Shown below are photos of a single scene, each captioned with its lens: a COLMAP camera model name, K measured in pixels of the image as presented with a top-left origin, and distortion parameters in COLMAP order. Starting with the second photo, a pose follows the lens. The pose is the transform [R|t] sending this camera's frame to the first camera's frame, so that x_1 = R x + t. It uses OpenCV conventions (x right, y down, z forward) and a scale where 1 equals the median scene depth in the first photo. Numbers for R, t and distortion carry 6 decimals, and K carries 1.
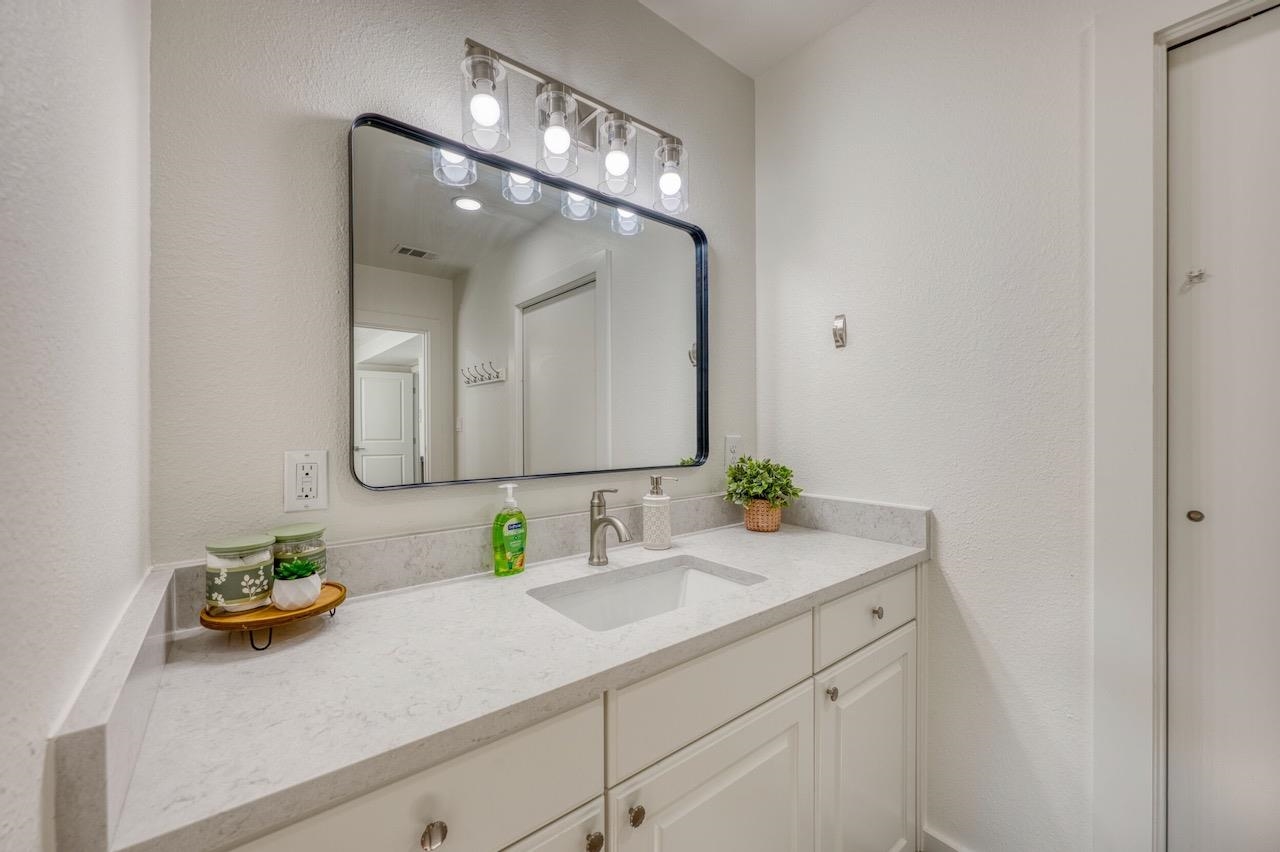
lens RADIAL K [[503.0, 0, 634.8], [0, 503.0, 425.1], [0, 0, 1]] dist [0.001576, 0.000140]
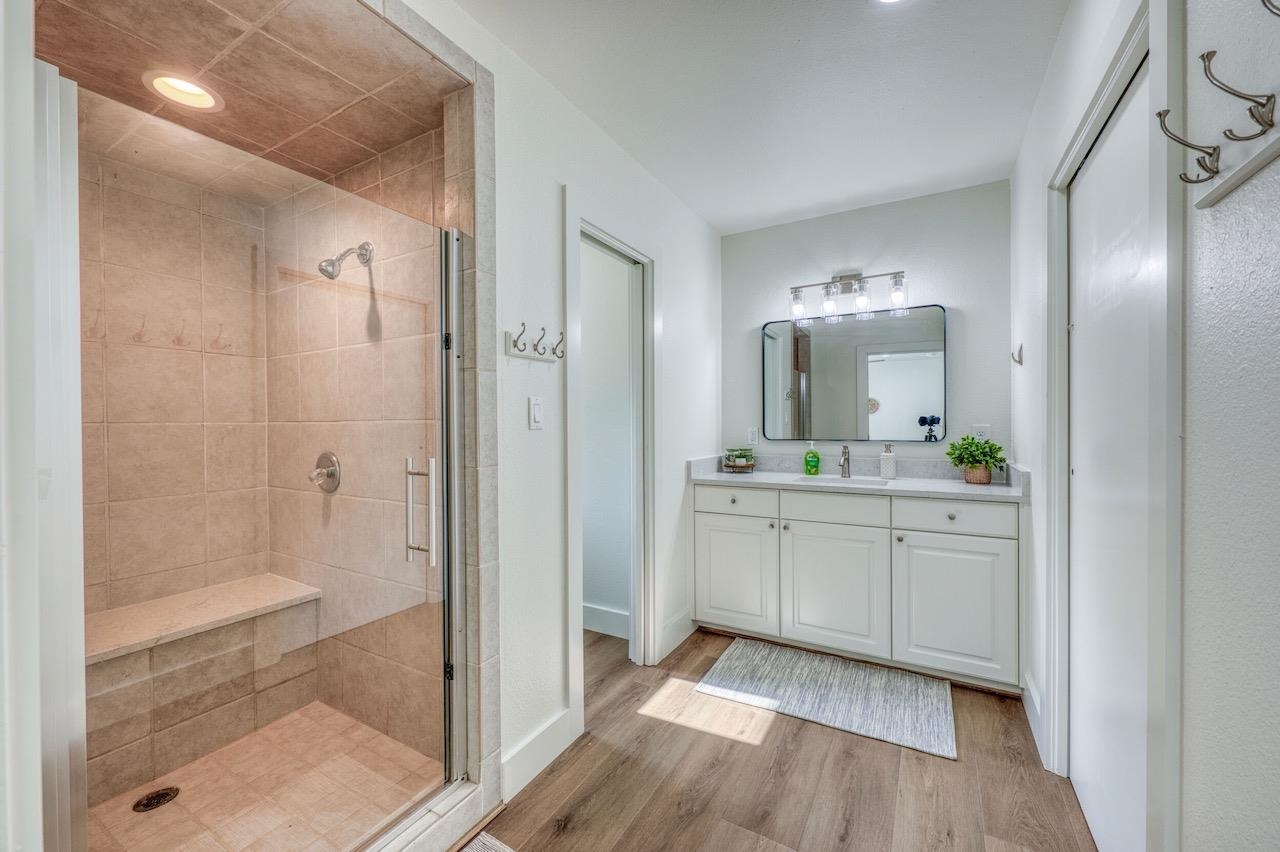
lens RADIAL K [[503.0, 0, 634.8], [0, 503.0, 425.1], [0, 0, 1]] dist [0.001576, 0.000140]
pose [[0.339783, 0.003968, -0.940496, 1.961940], [0.003838, 0.999977, 0.005606, 0.013468], [0.940496, -0.005514, 0.339759, -0.798119]]
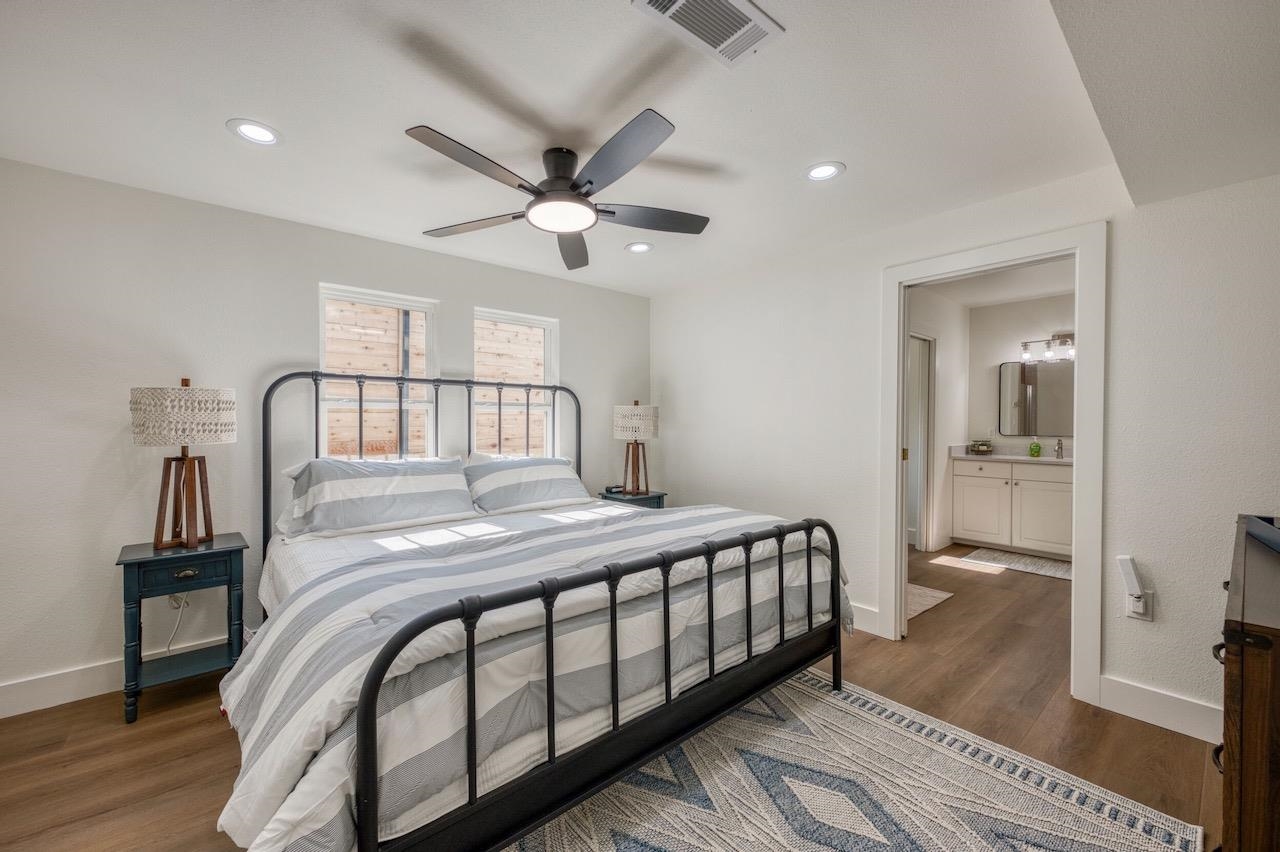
lens RADIAL K [[503.0, 0, 634.8], [0, 503.0, 425.1], [0, 0, 1]] dist [0.001576, 0.000140]
pose [[0.006497, 0.011917, -0.999908, 4.137420], [-0.008127, 0.999897, 0.011864, -0.004585], [0.999946, 0.008049, 0.006593, -2.529251]]
